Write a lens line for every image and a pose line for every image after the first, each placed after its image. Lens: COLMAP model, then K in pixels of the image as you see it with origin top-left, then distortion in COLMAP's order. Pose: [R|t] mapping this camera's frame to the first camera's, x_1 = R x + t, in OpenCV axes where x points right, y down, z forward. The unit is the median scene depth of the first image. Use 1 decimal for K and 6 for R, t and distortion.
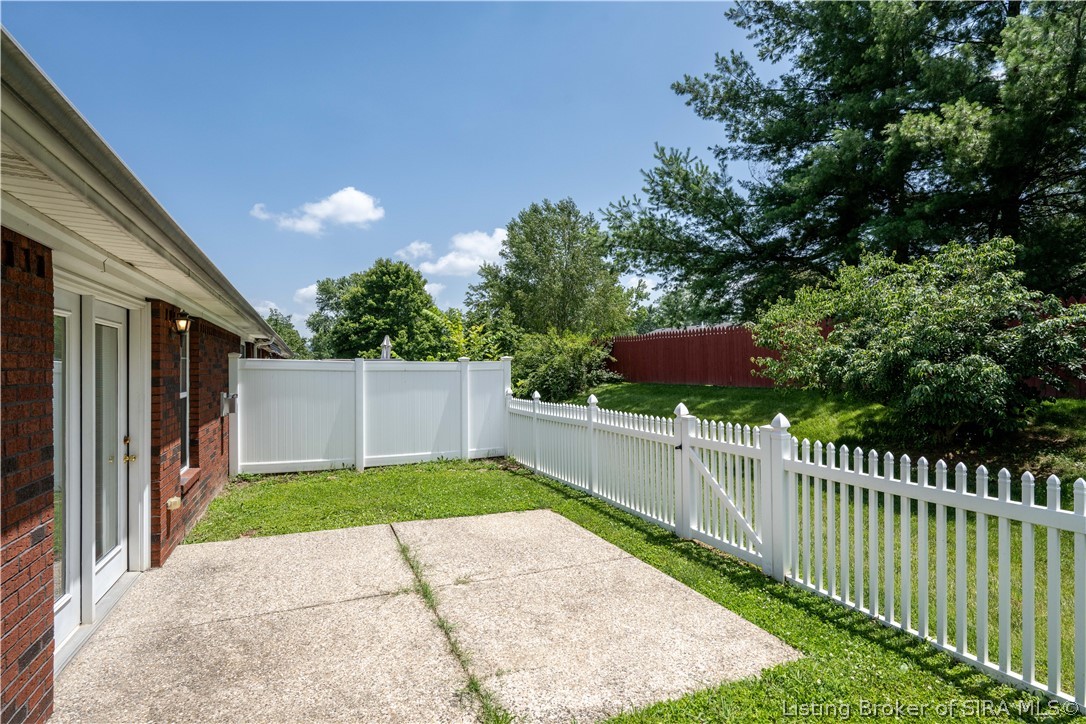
lens RADIAL K [[519.7, 0, 543.0], [0, 519.7, 362.0], [0, 0, 1]] dist [-0.000270, -0.000037]
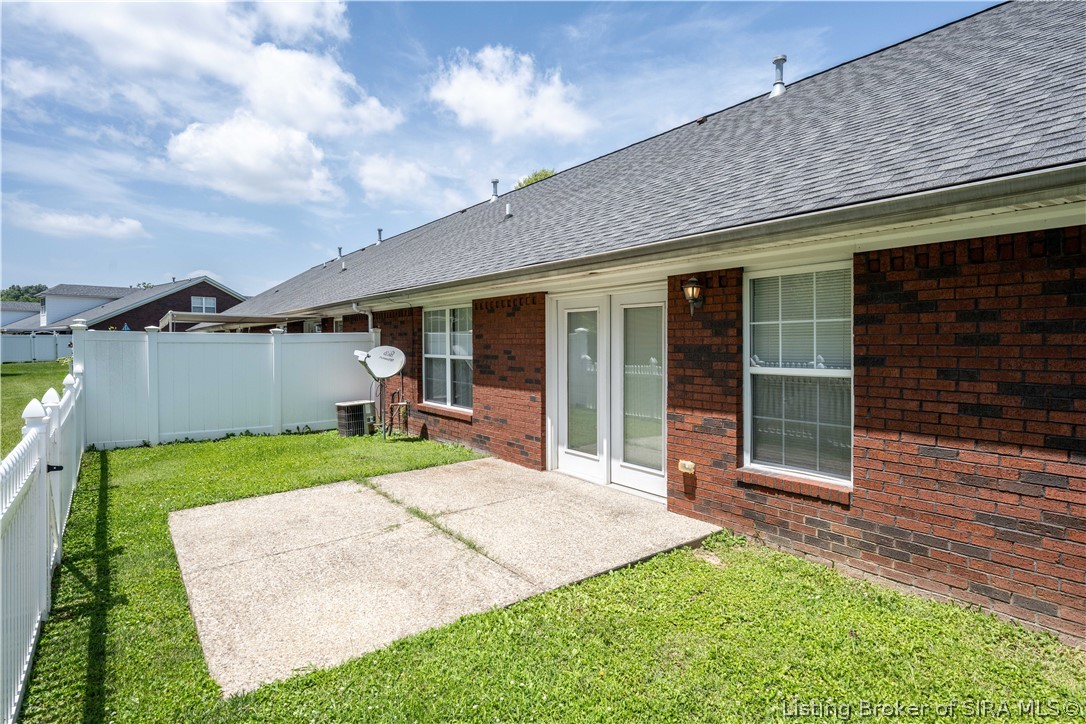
lens RADIAL K [[571.1, 0, 542.9], [0, 571.1, 345.8], [0, 0, 1]] dist [-0.002082, -0.000777]
pose [[-0.976211, 0.008715, -0.216649, -0.198694], [0.008909, 0.999960, 0.000083, 0.029007], [0.216641, -0.001849, -0.976249, 2.195430]]
